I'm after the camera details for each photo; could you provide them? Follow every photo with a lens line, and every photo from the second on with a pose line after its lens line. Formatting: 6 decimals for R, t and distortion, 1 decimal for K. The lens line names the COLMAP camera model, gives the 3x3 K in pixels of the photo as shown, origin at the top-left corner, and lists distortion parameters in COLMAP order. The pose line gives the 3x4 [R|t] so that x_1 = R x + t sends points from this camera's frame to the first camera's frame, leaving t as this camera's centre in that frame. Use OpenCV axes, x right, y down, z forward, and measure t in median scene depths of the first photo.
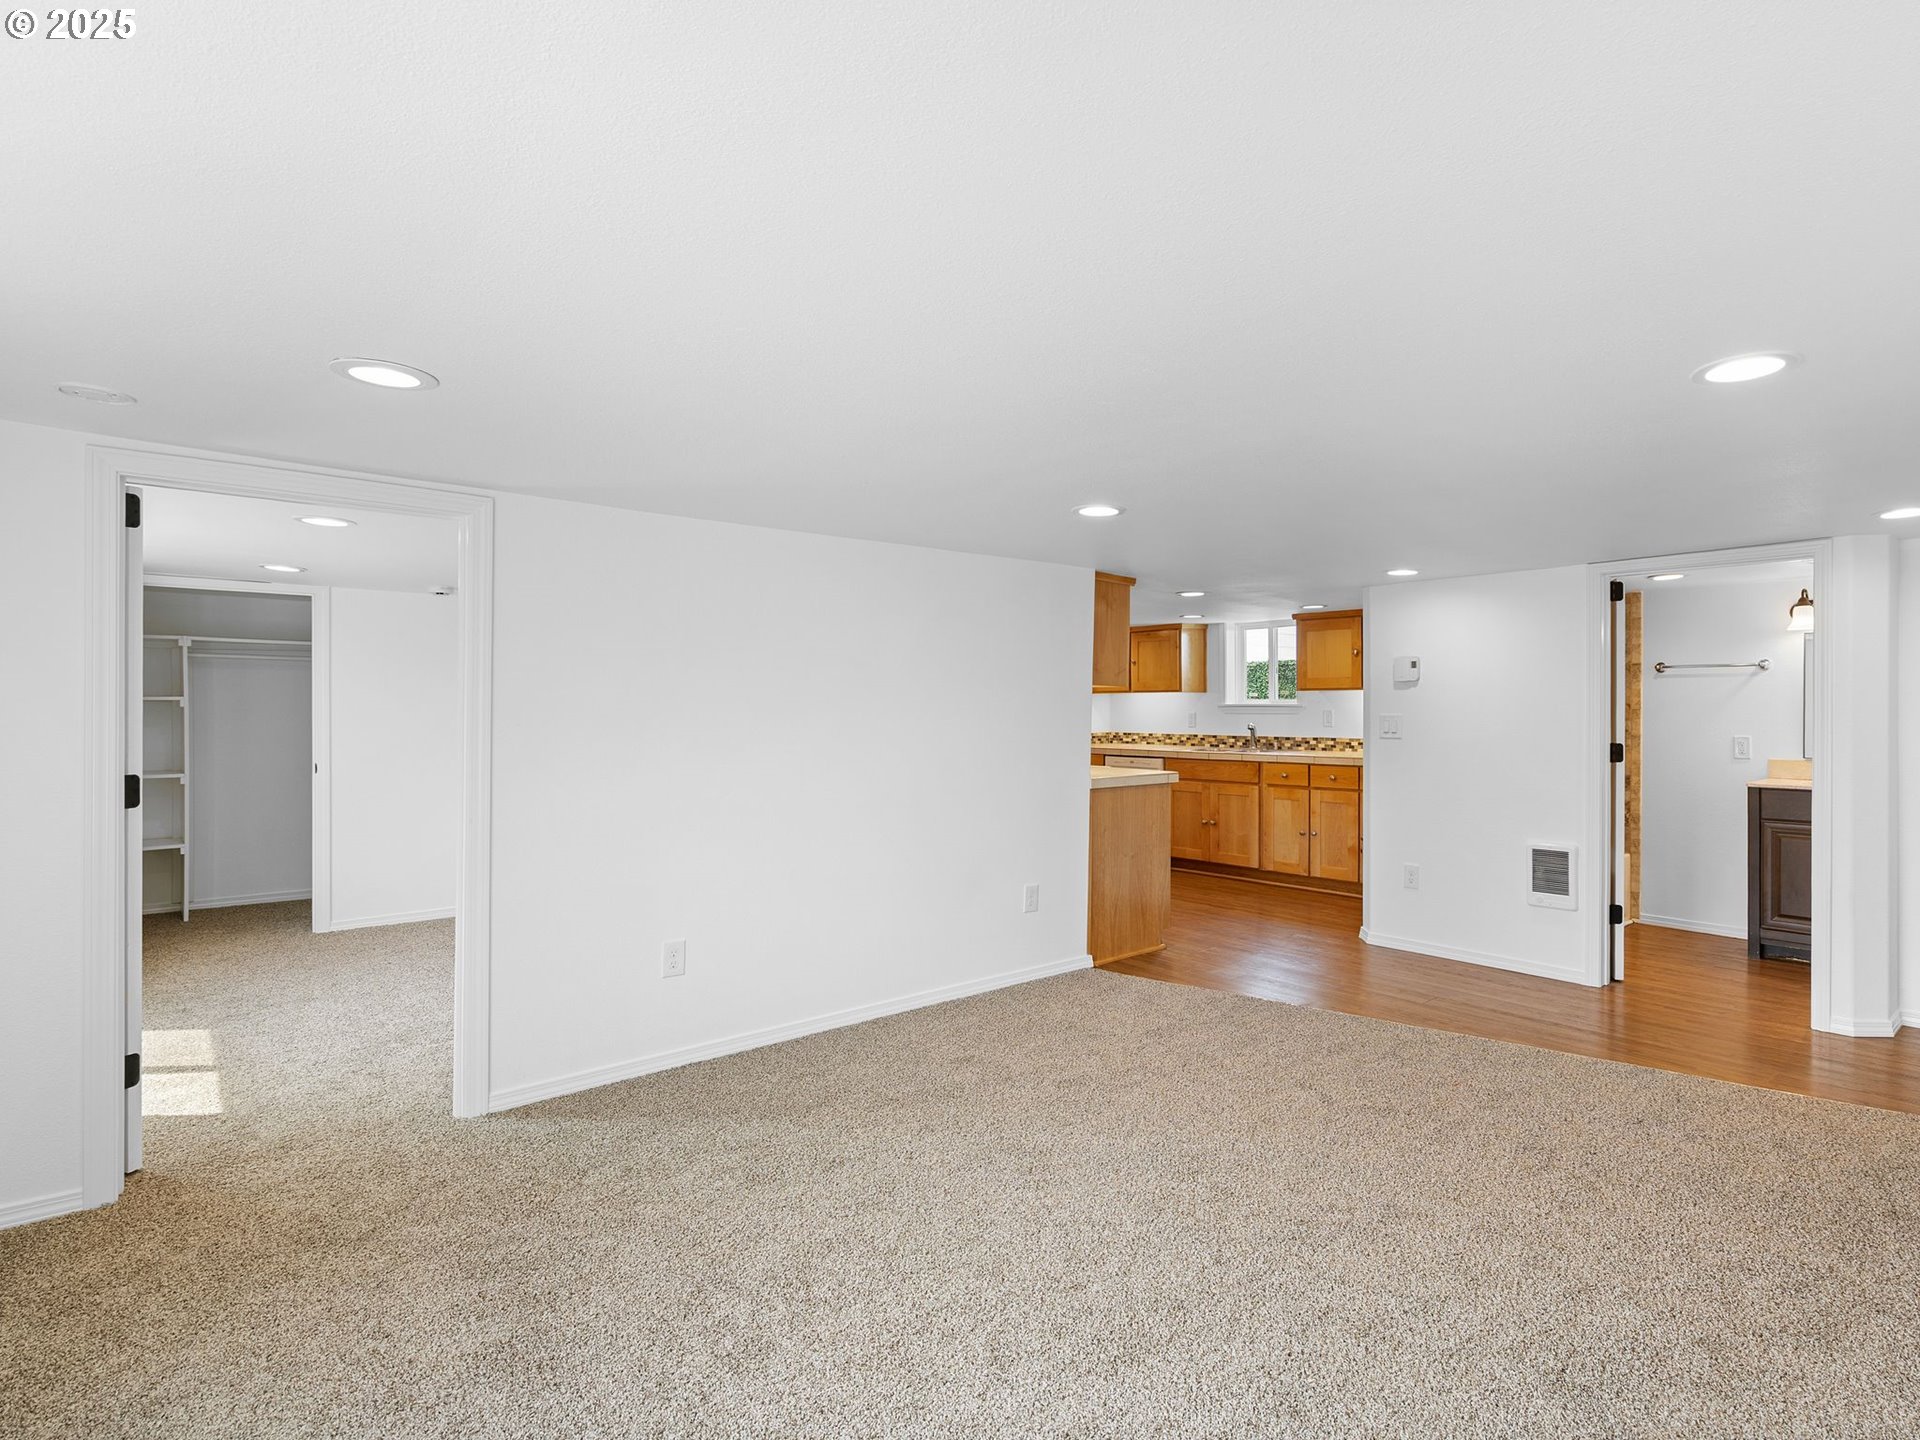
lens RADIAL K [[993.6, 0, 1000.9], [0, 993.6, 710.8], [0, 0, 1]] dist [-0.003898, -0.000709]
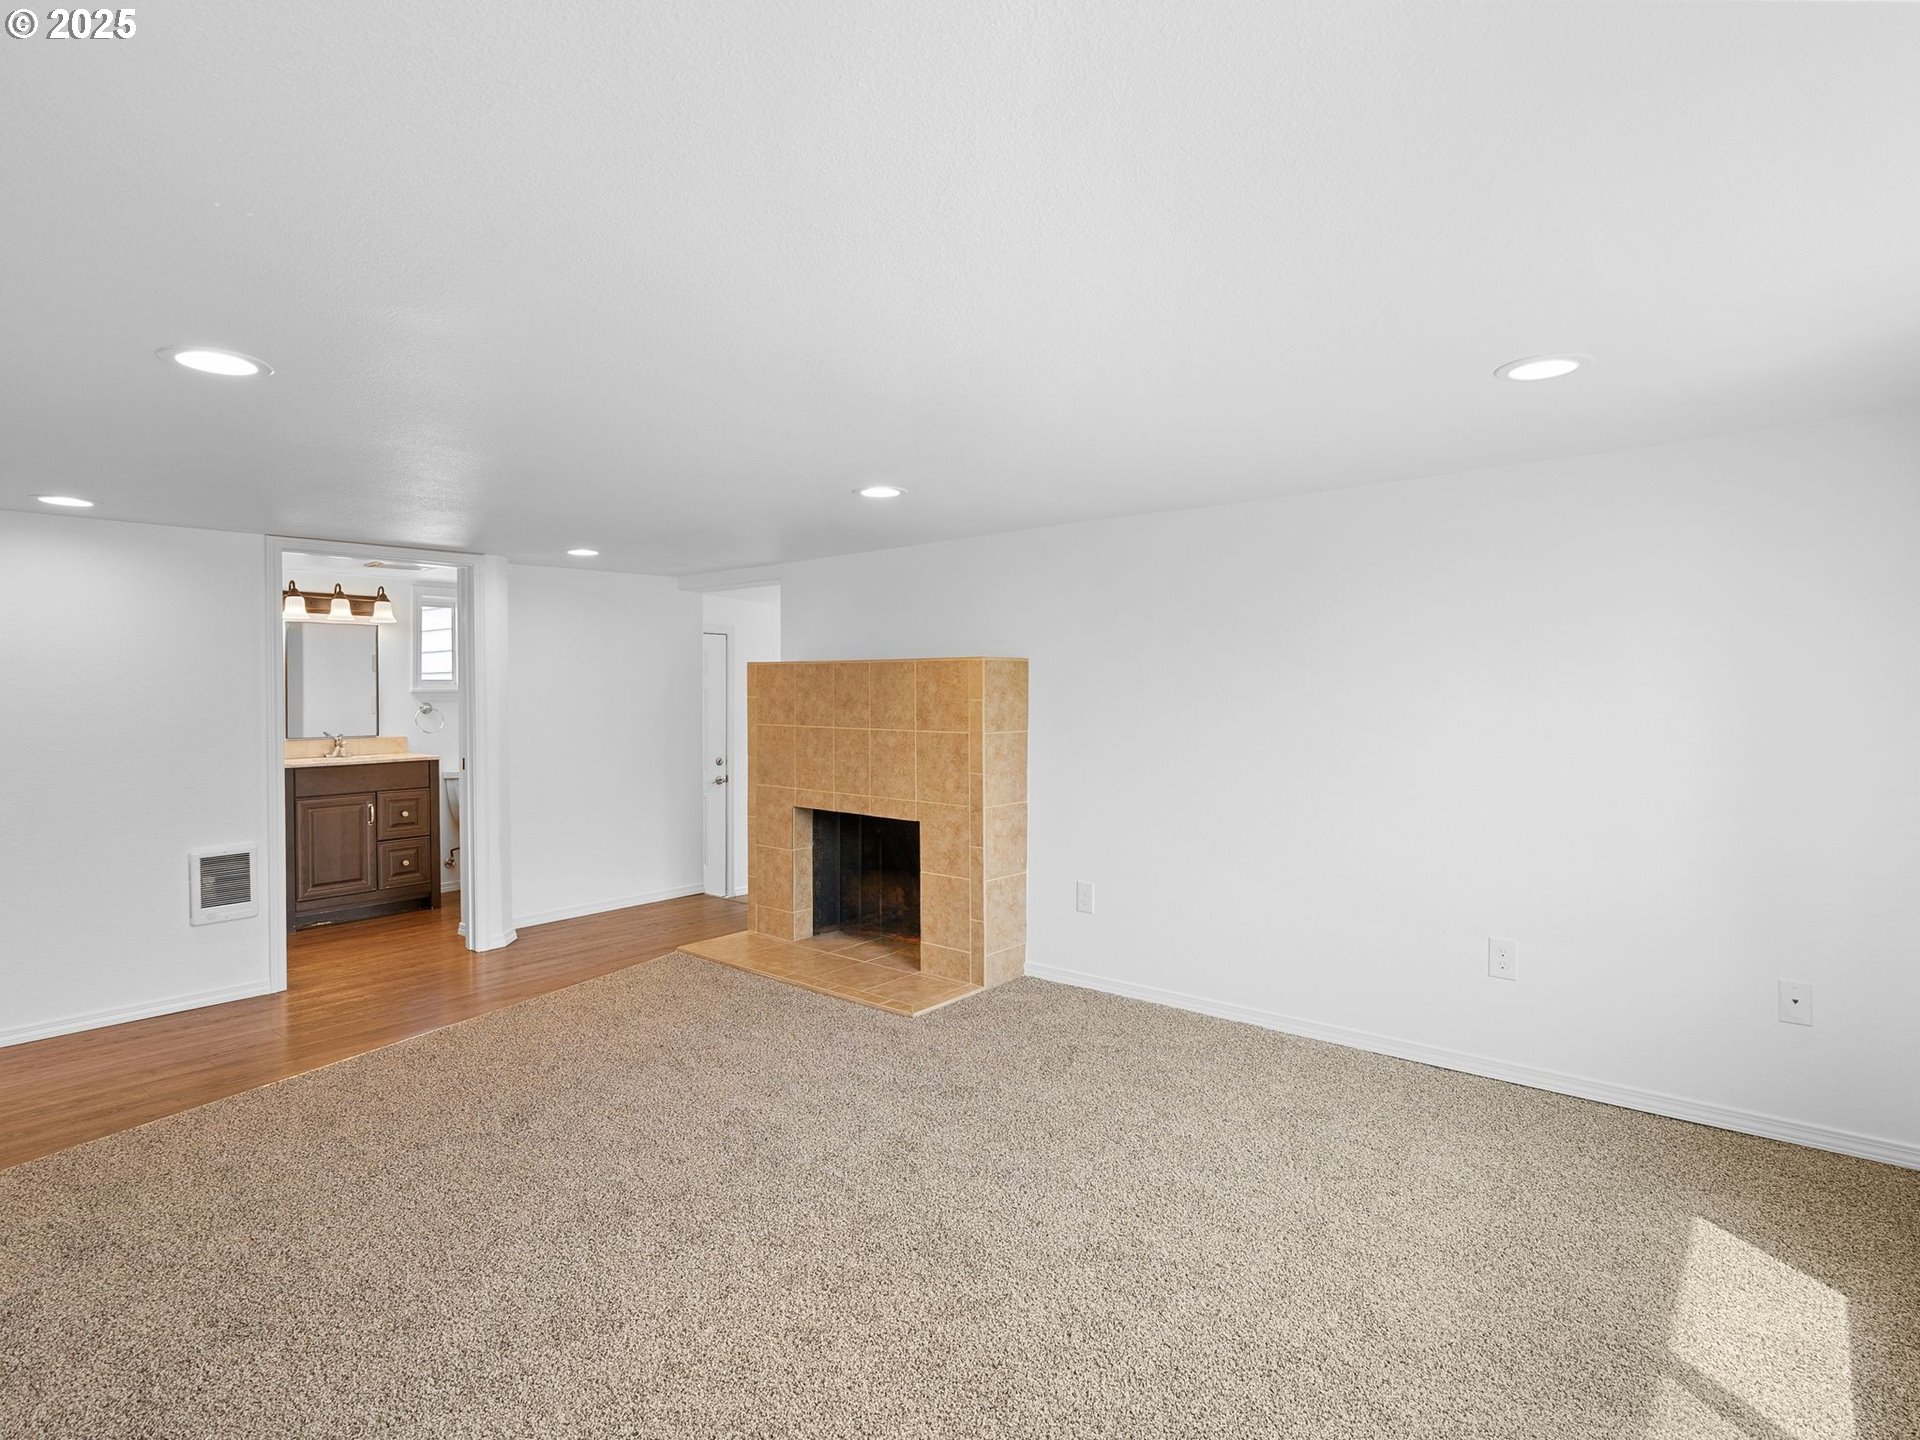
lens RADIAL K [[993.6, 0, 1000.9], [0, 993.6, 710.8], [0, 0, 1]] dist [-0.003898, -0.000709]
pose [[-0.193161, -0.016170, 0.981034, -0.402544], [-0.002521, 0.999869, 0.015984, -0.001277], [-0.981164, 0.000614, -0.193176, 0.472356]]
